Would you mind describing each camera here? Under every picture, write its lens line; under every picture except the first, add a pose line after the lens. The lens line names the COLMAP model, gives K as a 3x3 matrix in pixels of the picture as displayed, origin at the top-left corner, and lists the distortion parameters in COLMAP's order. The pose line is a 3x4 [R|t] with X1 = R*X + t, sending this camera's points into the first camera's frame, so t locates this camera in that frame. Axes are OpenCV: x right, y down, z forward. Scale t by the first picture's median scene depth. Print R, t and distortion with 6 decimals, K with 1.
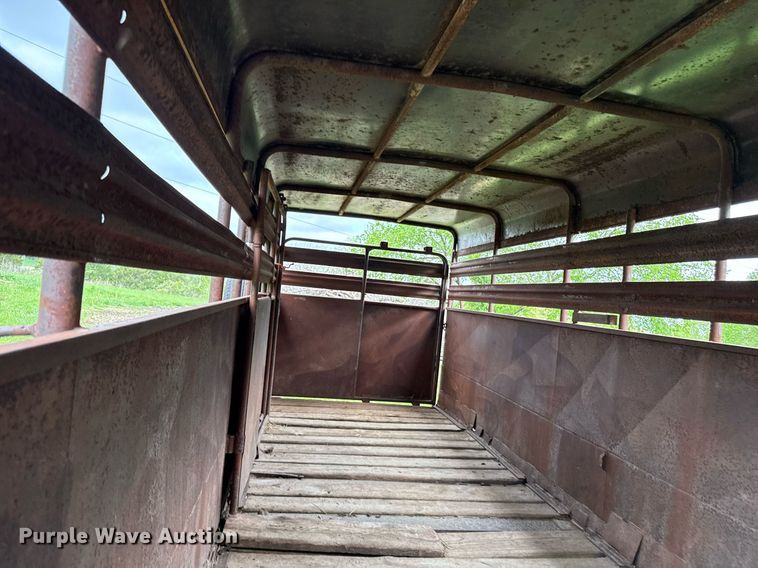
lens RADIAL K [[541.6, 0, 378.9], [0, 541.6, 278.3], [0, 0, 1]] dist [0.019291, -0.061274]
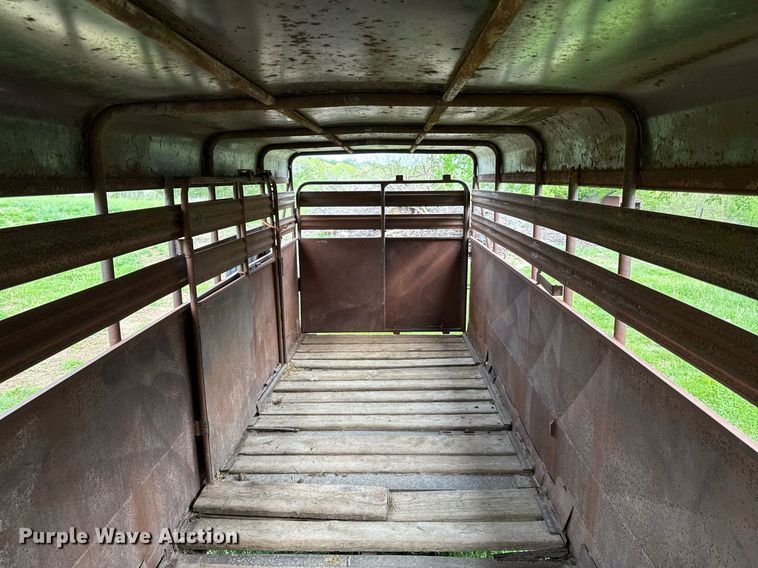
lens RADIAL K [[541.6, 0, 382.7], [0, 541.6, 277.0], [0, 0, 1]] dist [0.019291, -0.061274]
pose [[0.977278, -0.067888, -0.200796, 0.265183], [0.108641, 0.973856, 0.199503, -0.141346], [0.182002, -0.216784, 0.959104, 0.024666]]
